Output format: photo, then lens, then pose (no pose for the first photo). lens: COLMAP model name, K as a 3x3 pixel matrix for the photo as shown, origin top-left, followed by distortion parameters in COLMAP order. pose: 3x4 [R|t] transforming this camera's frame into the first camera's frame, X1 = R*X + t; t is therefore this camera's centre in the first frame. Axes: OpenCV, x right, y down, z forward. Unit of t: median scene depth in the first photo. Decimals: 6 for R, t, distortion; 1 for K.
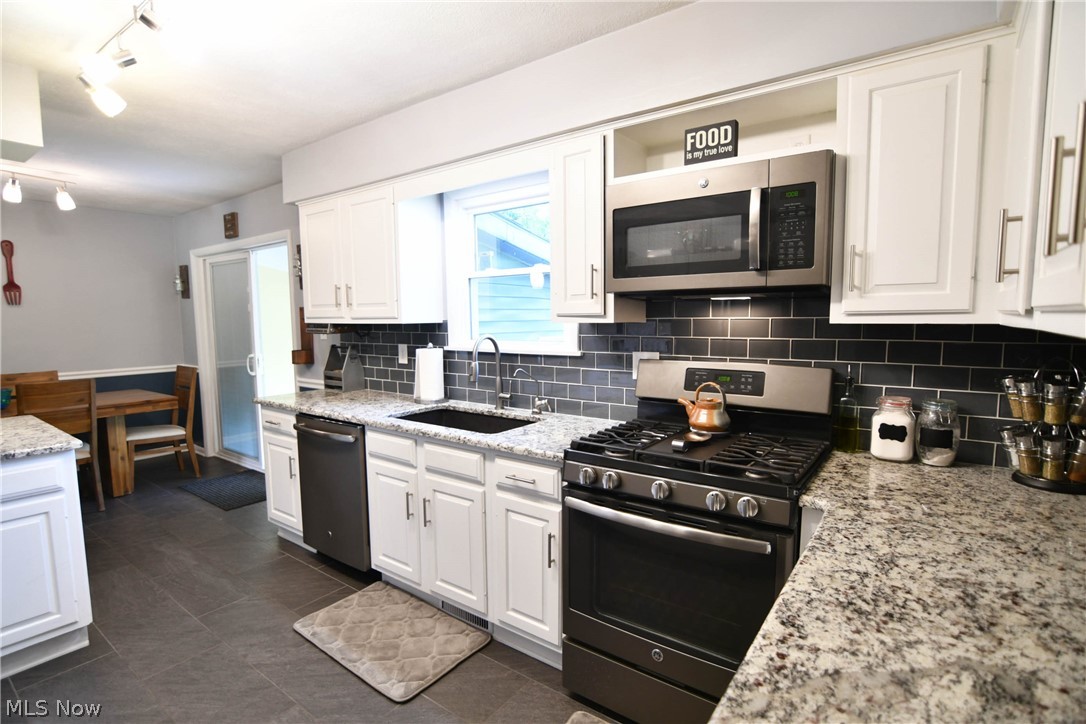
lens RADIAL K [[528.7, 0, 541.4], [0, 528.7, 368.4], [0, 0, 1]] dist [-0.027191, 0.006857]
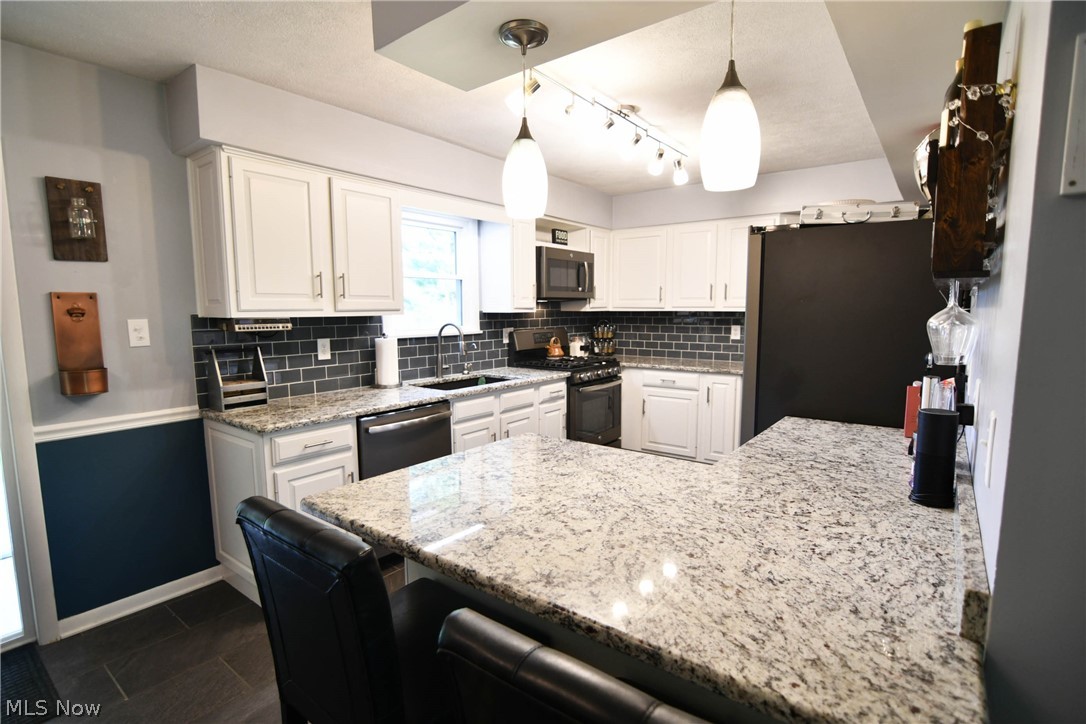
lens RADIAL K [[528.7, 0, 544.4], [0, 528.7, 370.8], [0, 0, 1]] dist [-0.027191, 0.006857]
pose [[0.017460, -0.117495, 0.992920, -1.805696], [0.094773, 0.988795, 0.115340, -0.091345], [-0.995346, 0.092088, 0.028399, 0.890052]]
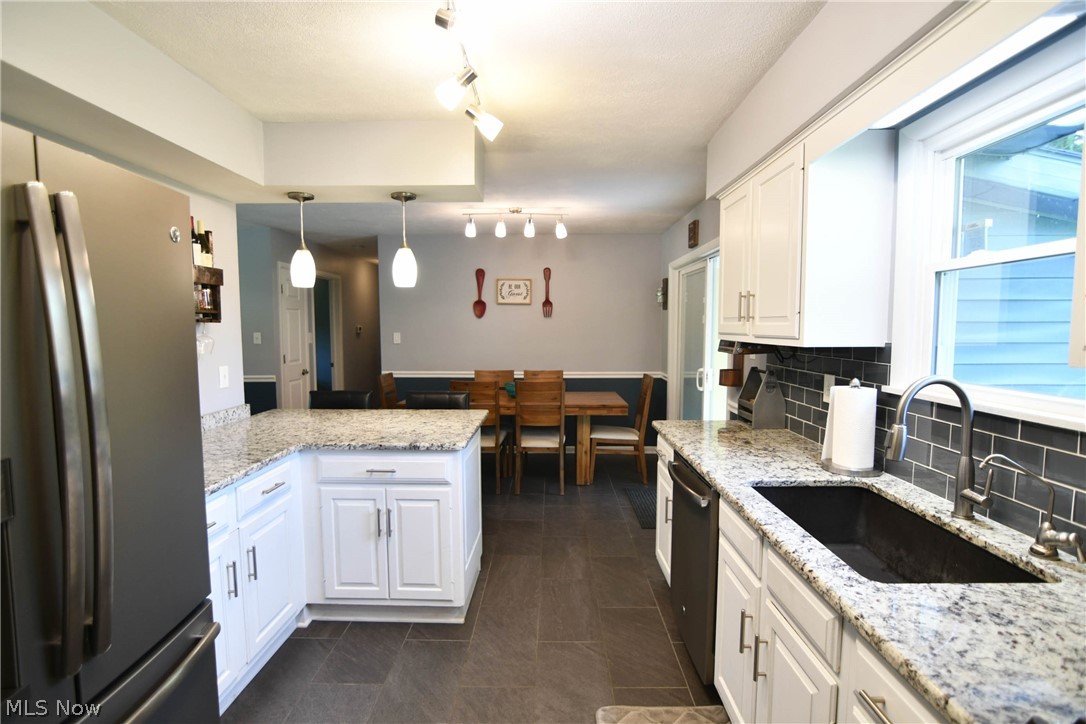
lens RADIAL K [[528.7, 0, 542.1], [0, 528.7, 369.7], [0, 0, 1]] dist [-0.027191, 0.006857]
pose [[0.579733, 0.073911, -0.811447, 0.111031], [-0.082943, 0.996057, 0.031467, -0.065001], [0.810574, 0.049062, 0.583578, 0.452175]]
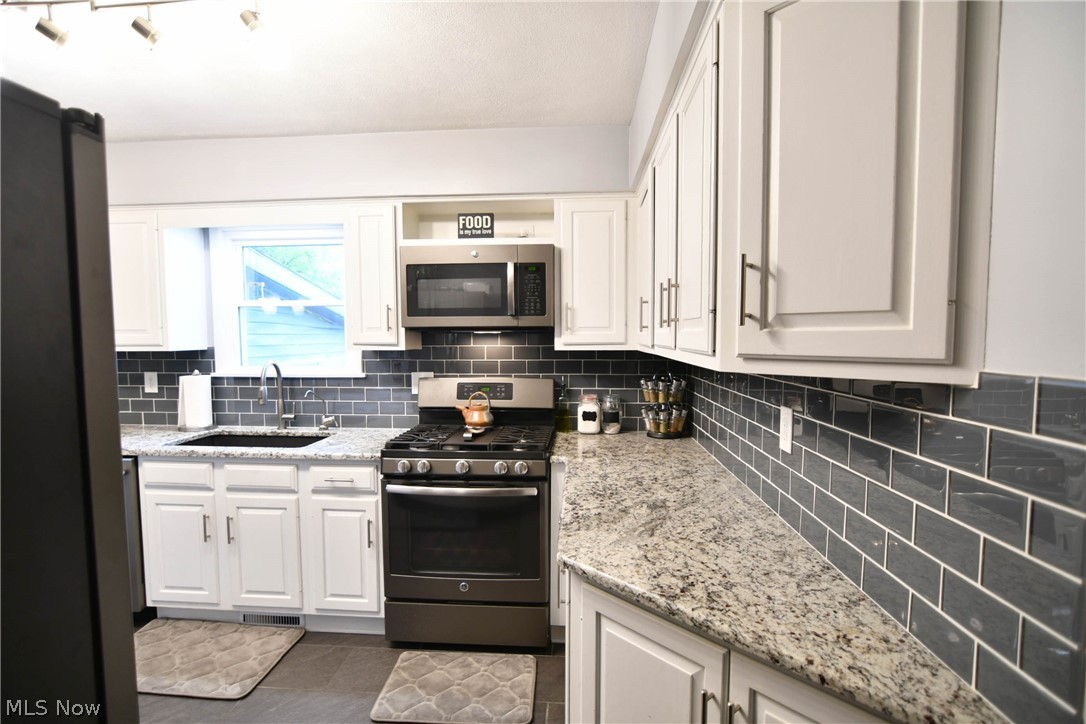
lens RADIAL K [[528.7, 0, 539.7], [0, 528.7, 366.5], [0, 0, 1]] dist [-0.027191, 0.006857]
pose [[0.844579, -0.023890, 0.534897, -0.263324], [0.046950, 0.998460, -0.029538, 0.006644], [-0.533368, 0.050061, 0.844401, -0.248401]]
